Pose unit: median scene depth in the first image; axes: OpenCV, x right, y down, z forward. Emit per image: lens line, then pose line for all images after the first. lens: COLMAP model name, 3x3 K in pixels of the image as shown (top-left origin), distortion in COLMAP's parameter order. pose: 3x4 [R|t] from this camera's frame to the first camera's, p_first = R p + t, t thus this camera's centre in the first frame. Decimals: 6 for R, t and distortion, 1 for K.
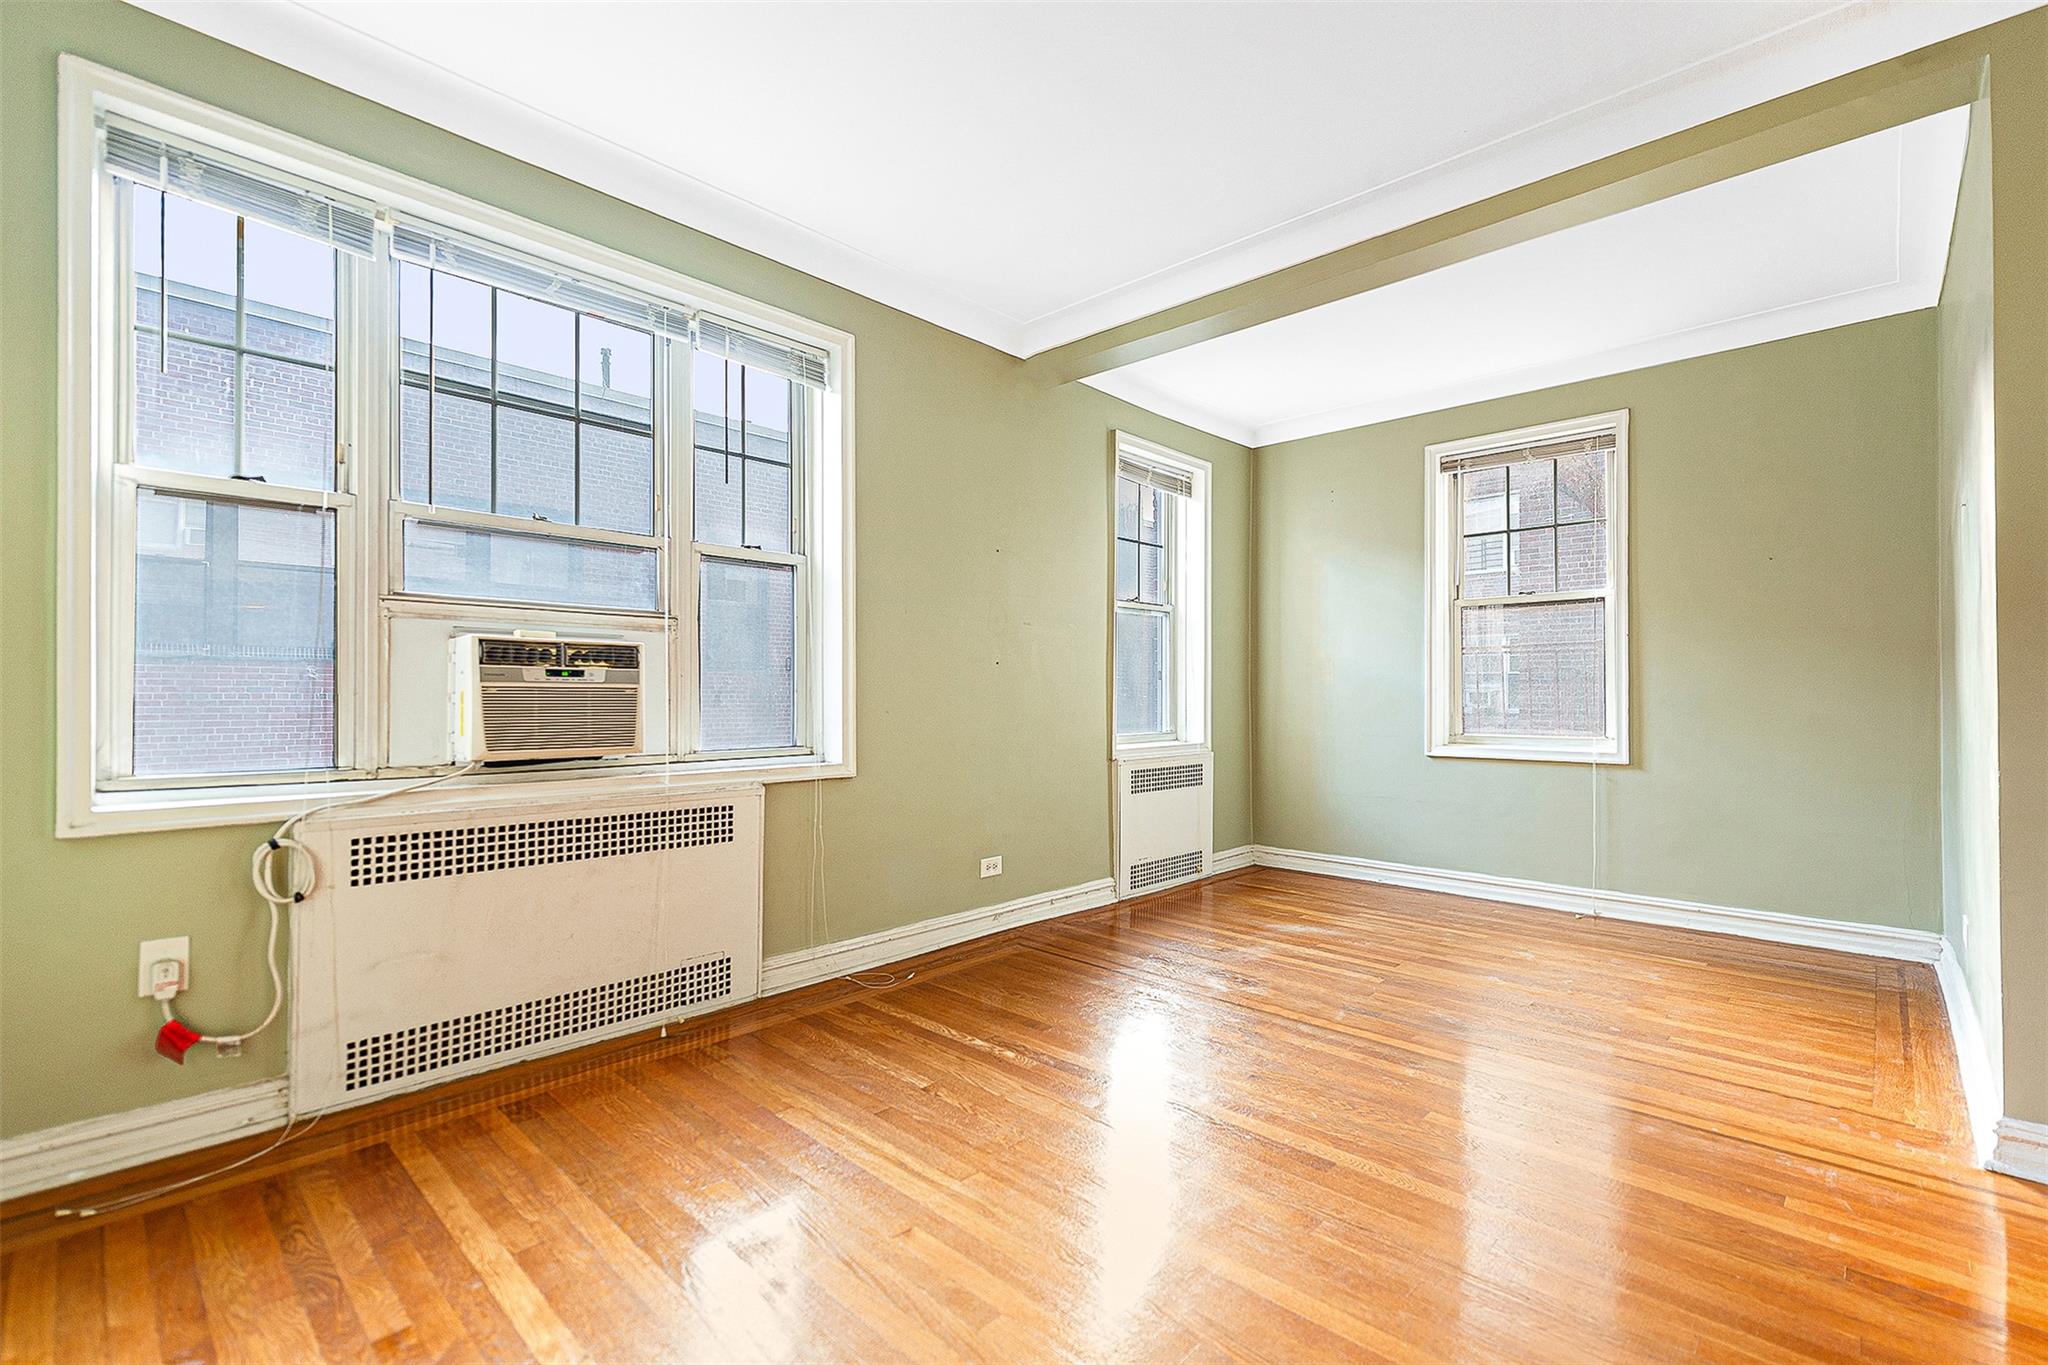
lens RADIAL K [[897.4, 0, 1023.0], [0, 897.4, 686.1], [0, 0, 1]] dist [0.003681, -0.003496]
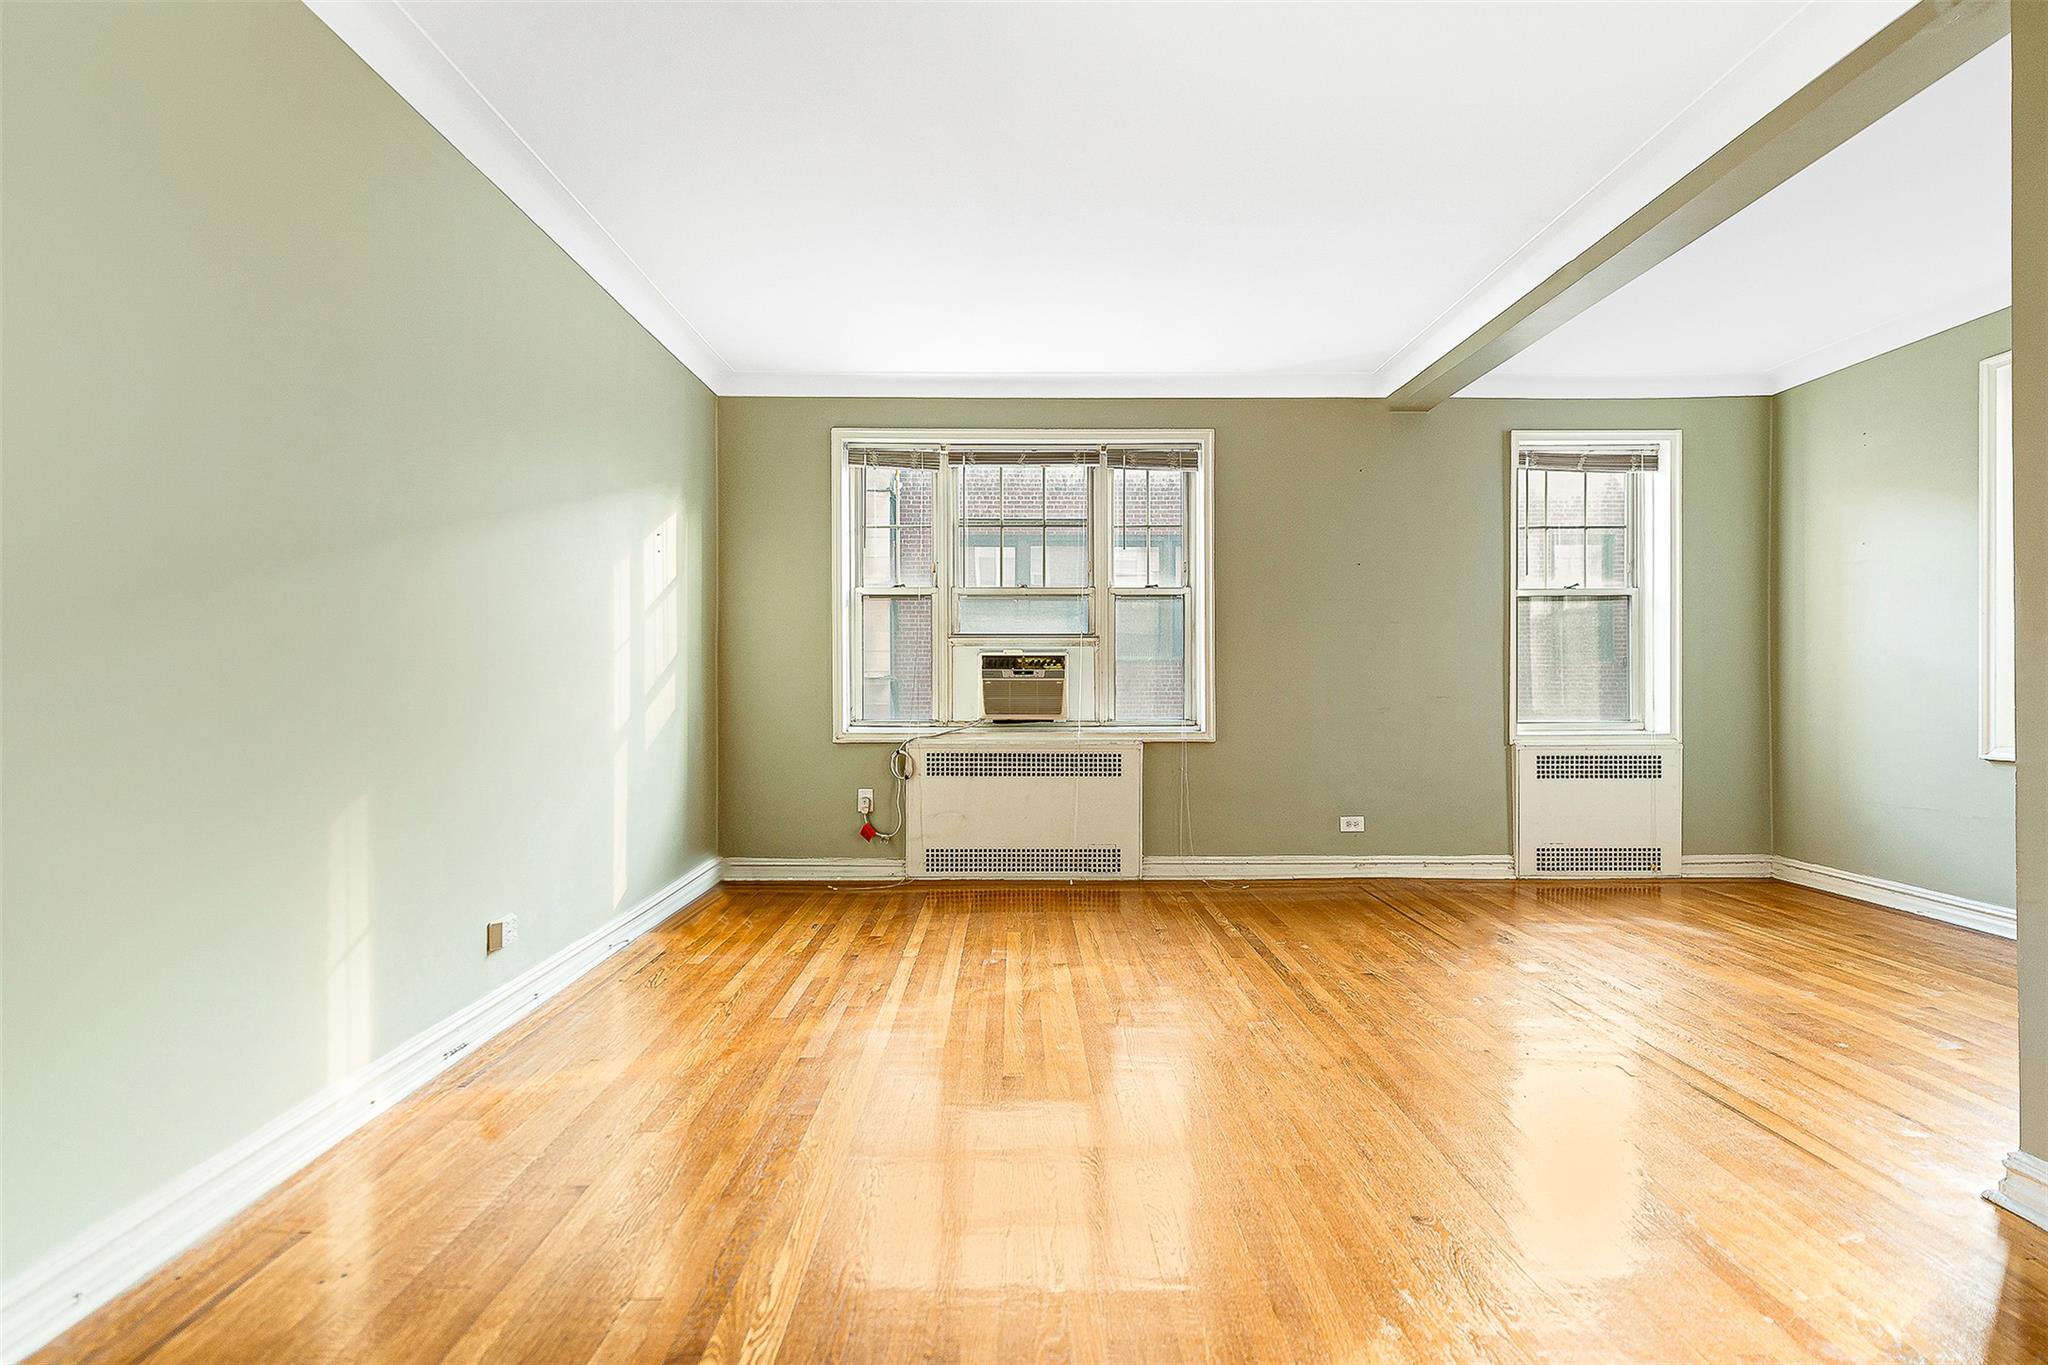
lens RADIAL K [[880.8, 0, 1013.4], [0, 880.8, 679.6], [0, 0, 1]] dist [0.019086, -0.016008]
pose [[0.688998, -0.007800, -0.724721, 0.601624], [0.010839, 0.999941, -0.000457, -0.000102], [0.724682, -0.007540, 0.689042, -0.188804]]
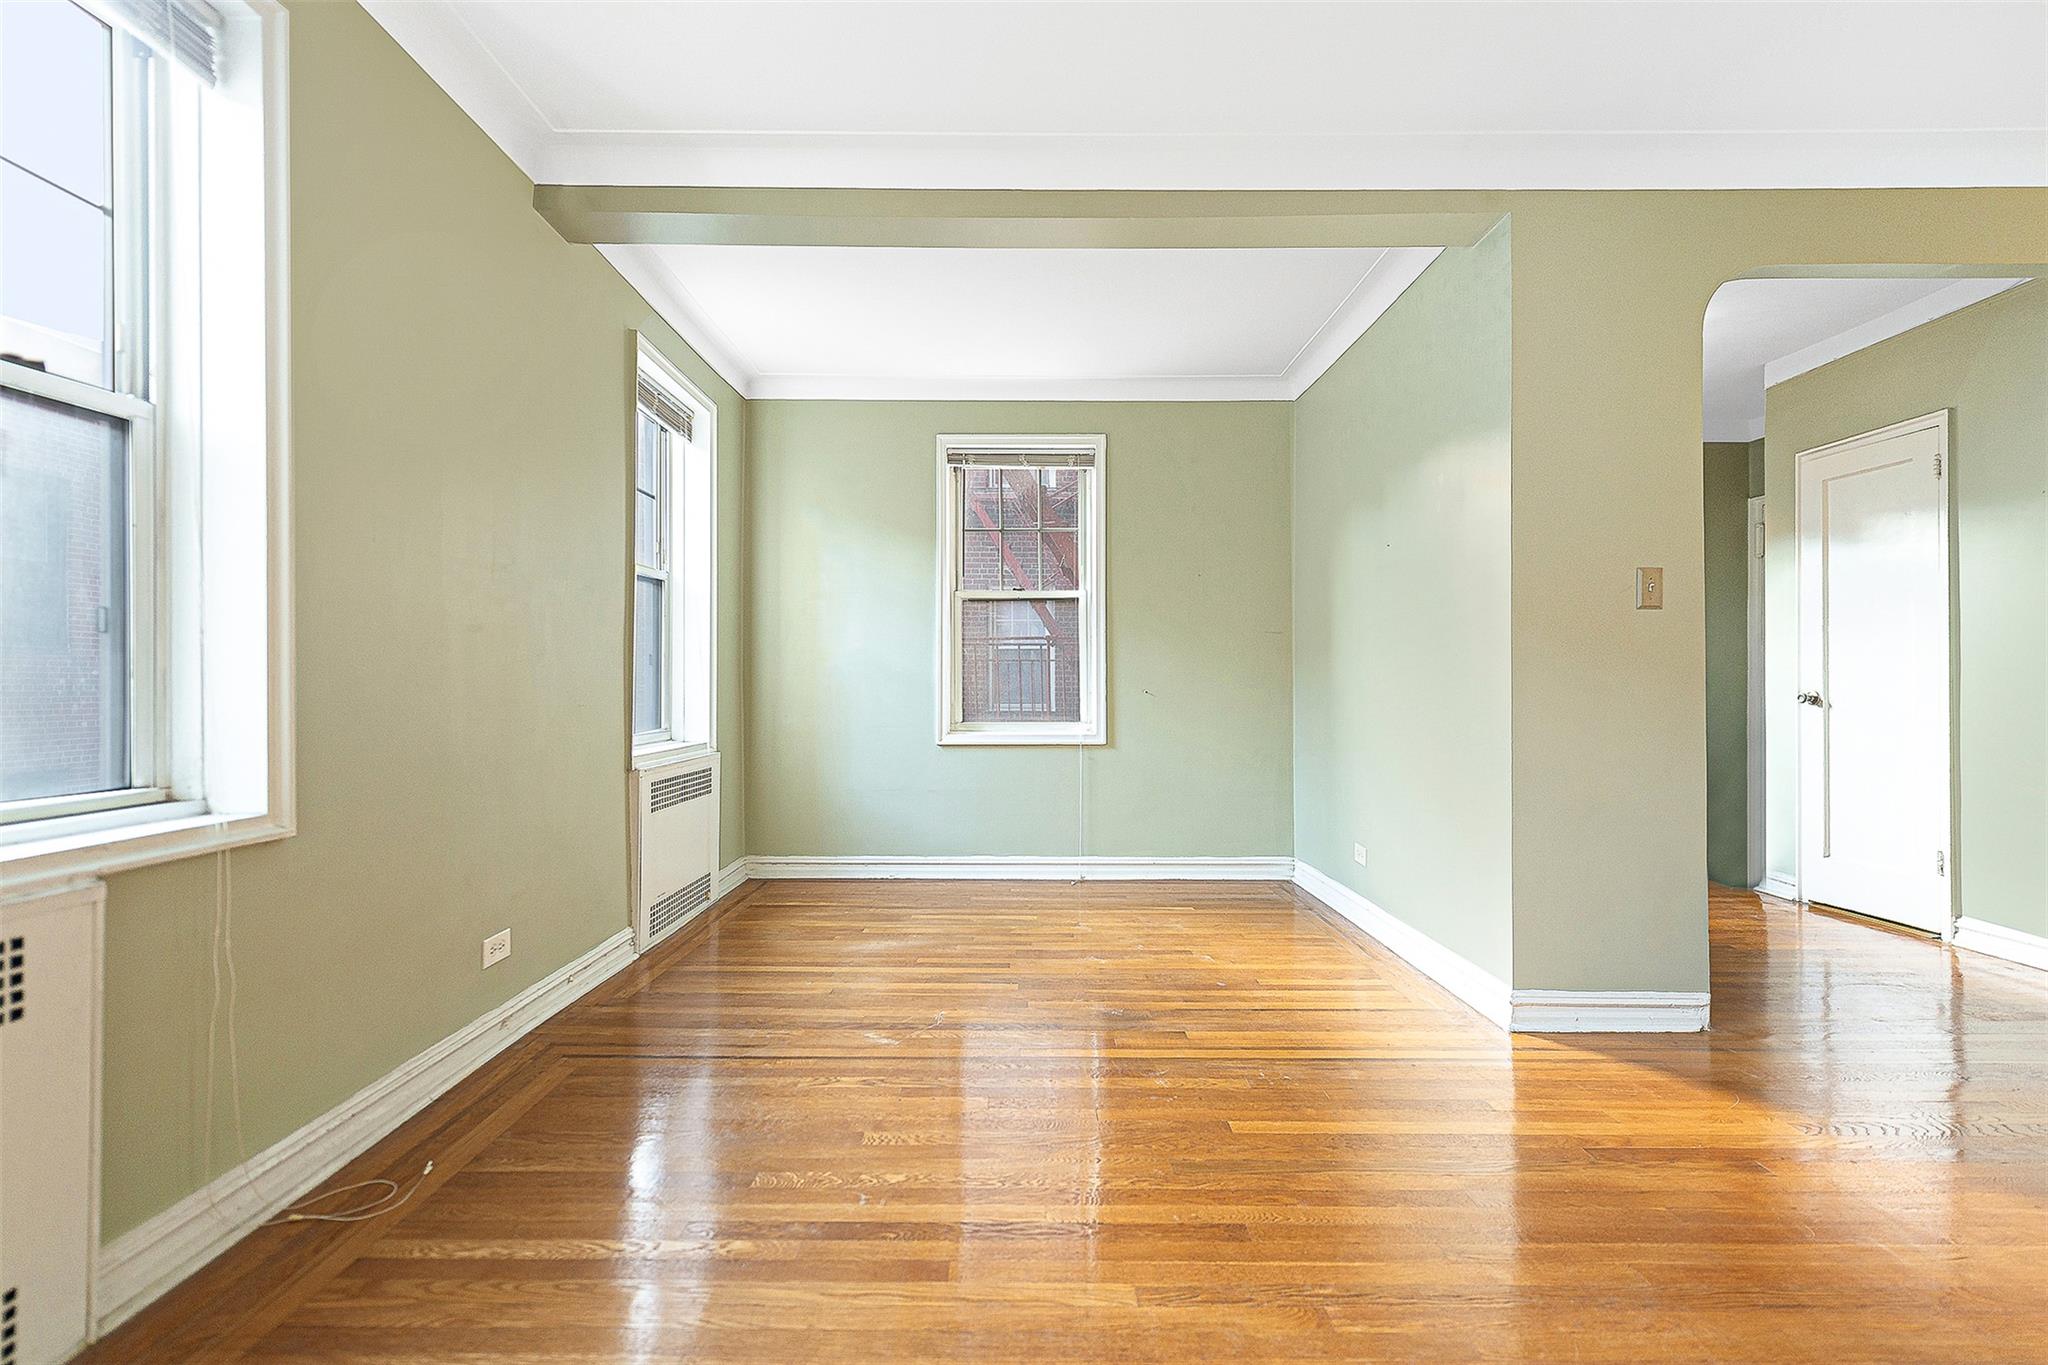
lens RADIAL K [[890.2, 0, 1012.1], [0, 890.2, 684.0], [0, 0, 1]] dist [0.019741, -0.011689]
pose [[0.729084, -0.000741, 0.684424, -0.239230], [-0.004906, 0.999968, 0.006309, 0.004337], [-0.684407, -0.007958, 0.729057, 0.312916]]
